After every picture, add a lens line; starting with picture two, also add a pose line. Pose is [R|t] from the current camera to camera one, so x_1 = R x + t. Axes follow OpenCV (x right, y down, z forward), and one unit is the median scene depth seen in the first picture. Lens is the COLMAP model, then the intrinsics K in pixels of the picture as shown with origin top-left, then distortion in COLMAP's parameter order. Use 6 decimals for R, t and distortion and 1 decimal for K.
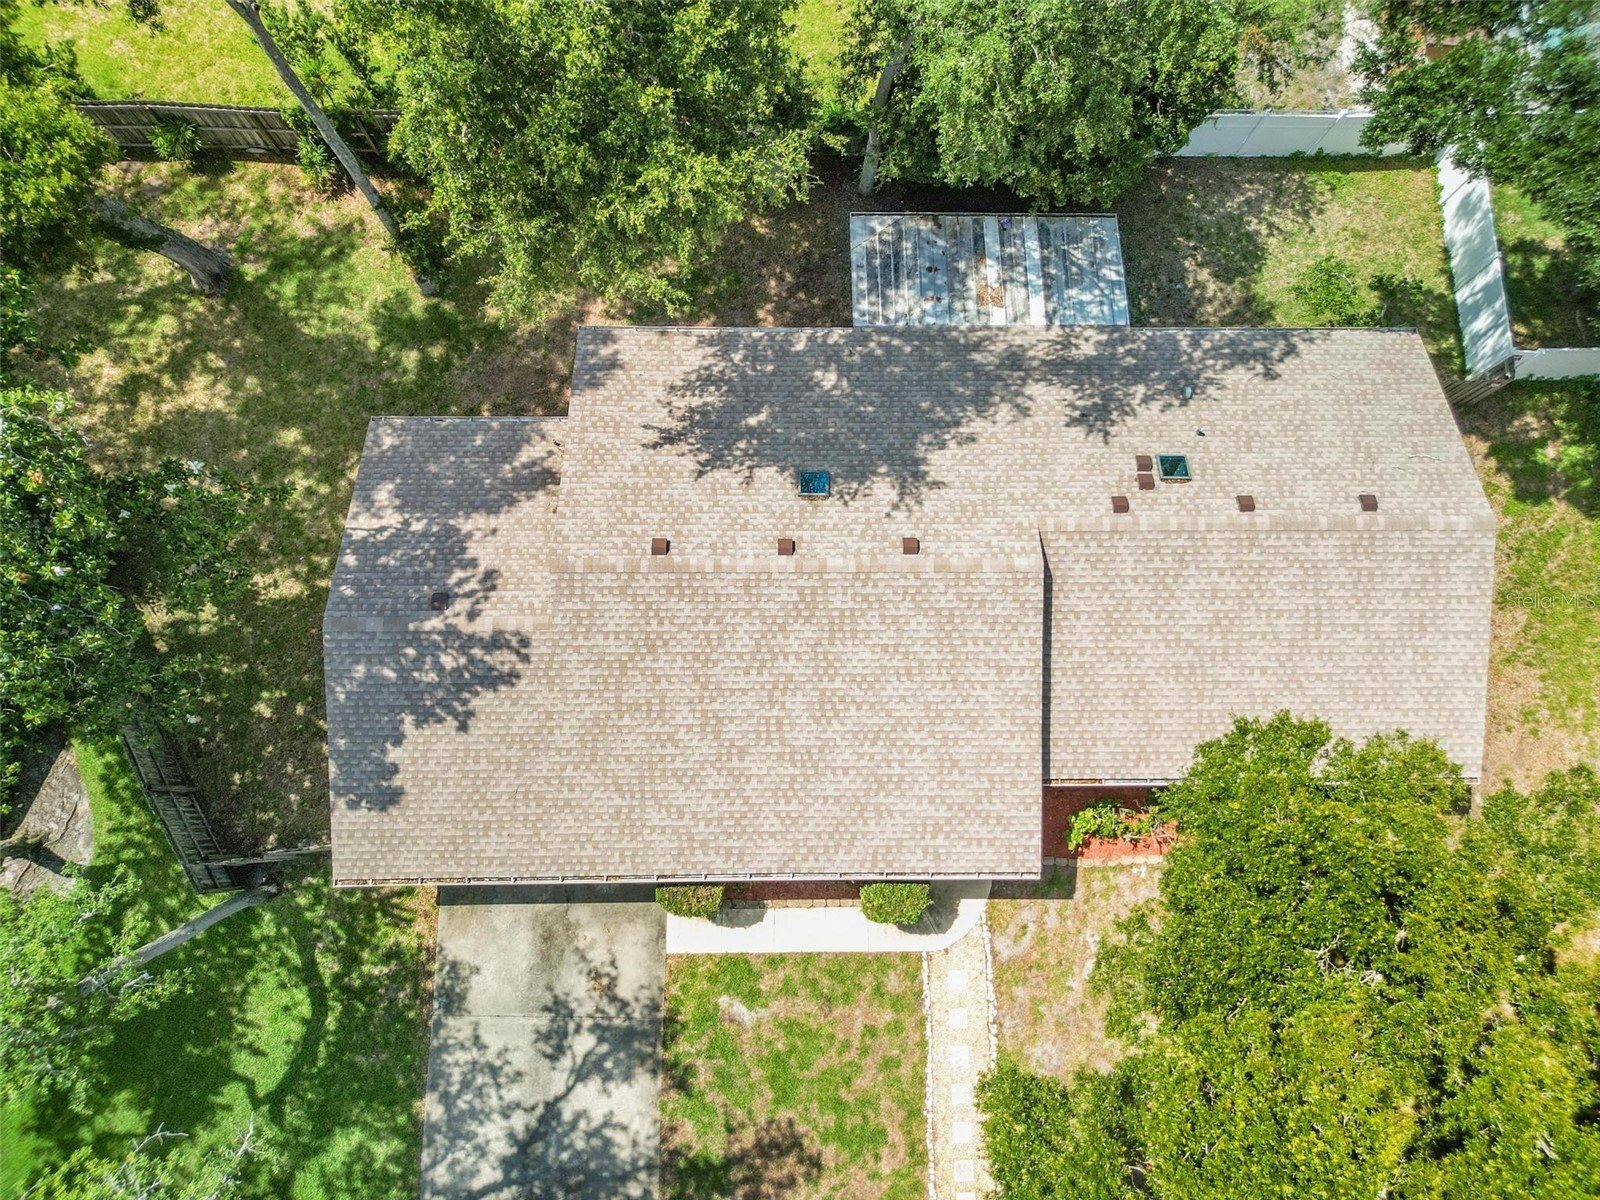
lens RADIAL K [[1131.3, 0, 792.9], [0, 1131.3, 603.1], [0, 0, 1]] dist [0.034595, -0.003817]
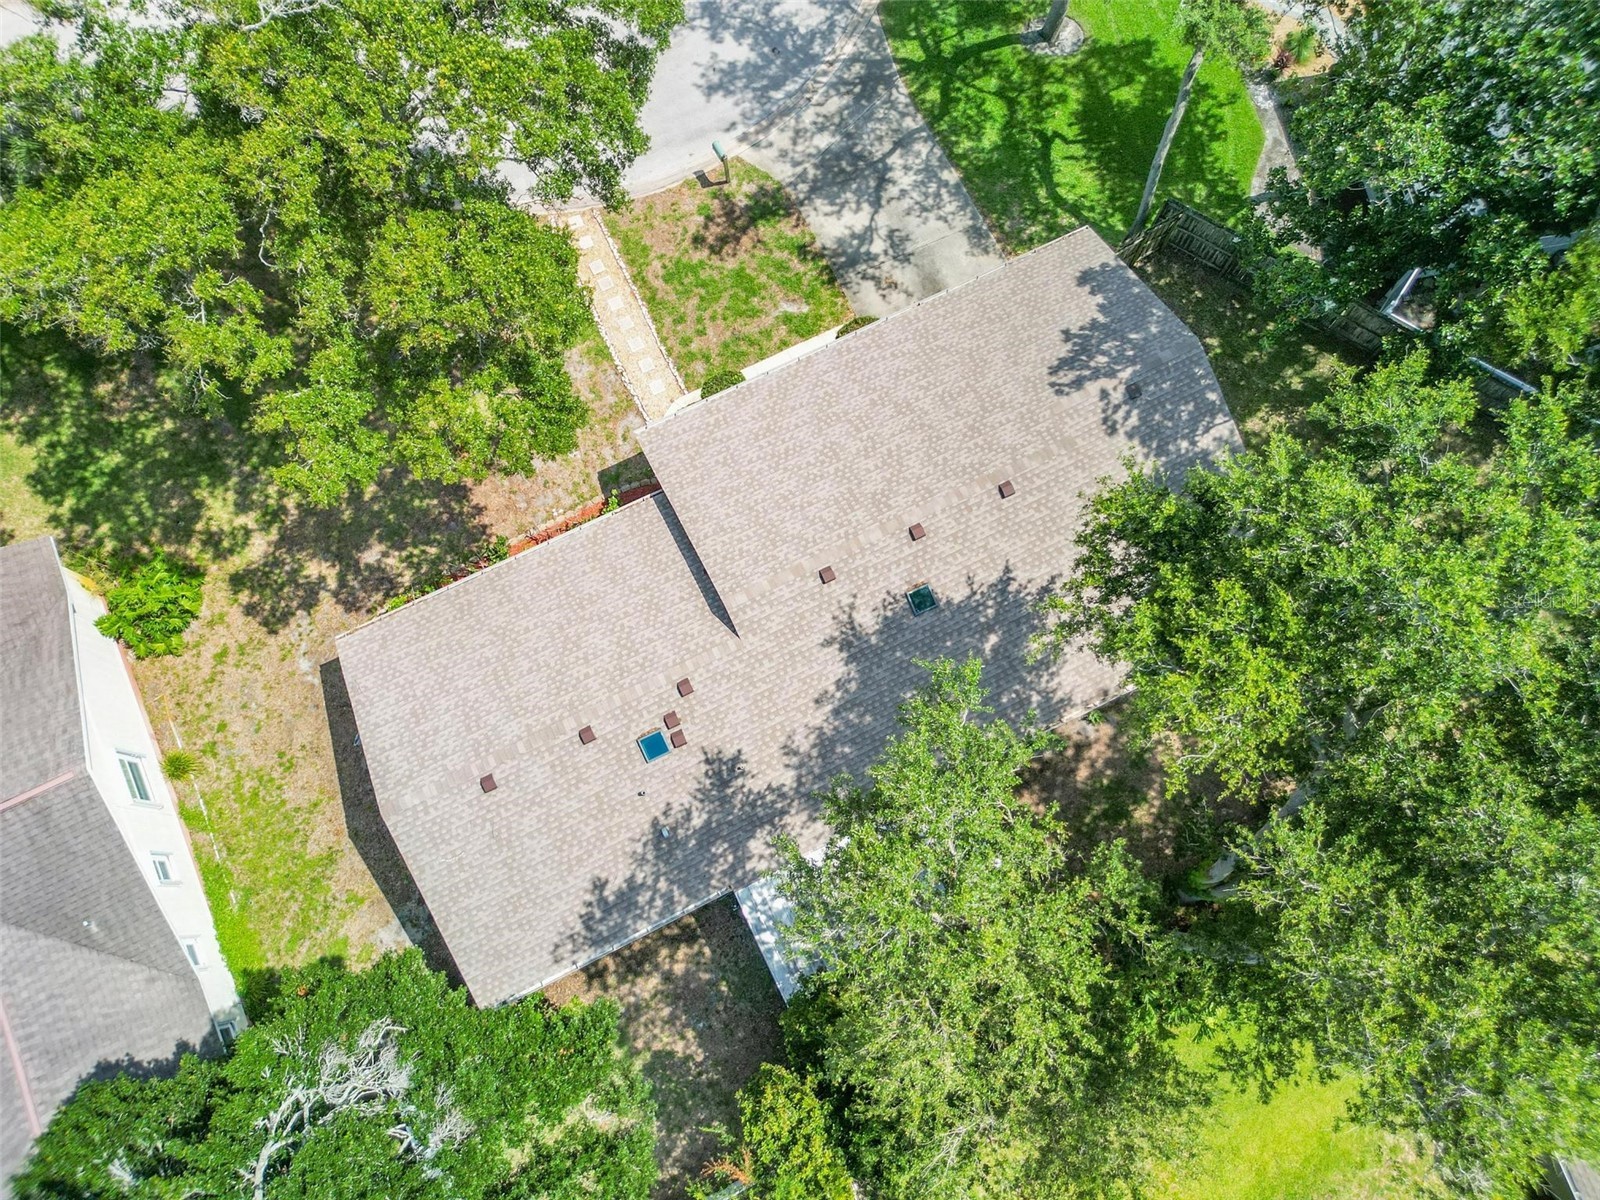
lens RADIAL K [[1119.0, 0, 800.0], [0, 1119.0, 600.0], [0, 0, 1]] dist [0.077541, -0.094714]
pose [[-0.900140, 0.414185, -0.134899, 0.282541], [-0.429561, -0.792636, 0.432672, -0.539828], [0.072281, 0.447413, 0.891402, -0.071923]]
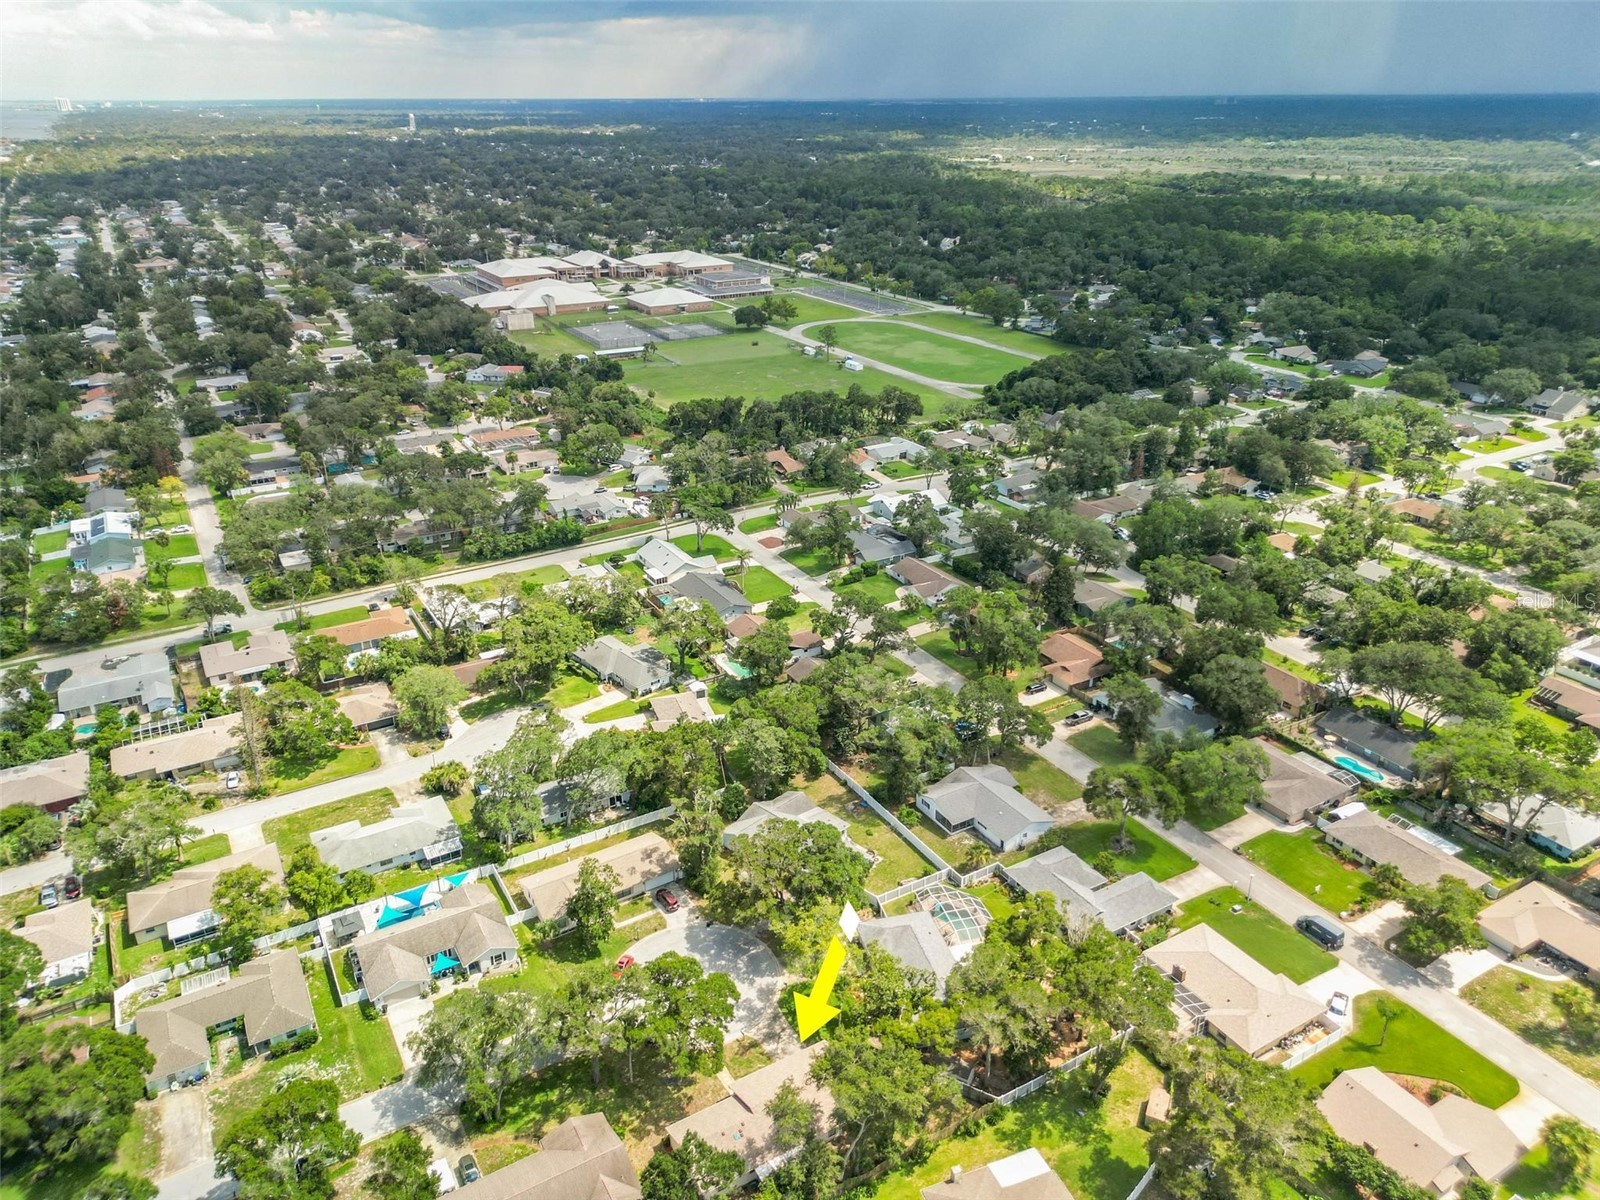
lens RADIAL K [[1119.0, 0, 800.0], [0, 1119.0, 600.0], [0, 0, 1]] dist [0.077541, -0.094714]
pose [[-0.865364, 0.184674, -0.465876, 2.089155], [-0.493213, -0.149116, 0.857033, -4.486200], [0.088802, 0.971422, 0.220124, -2.657396]]
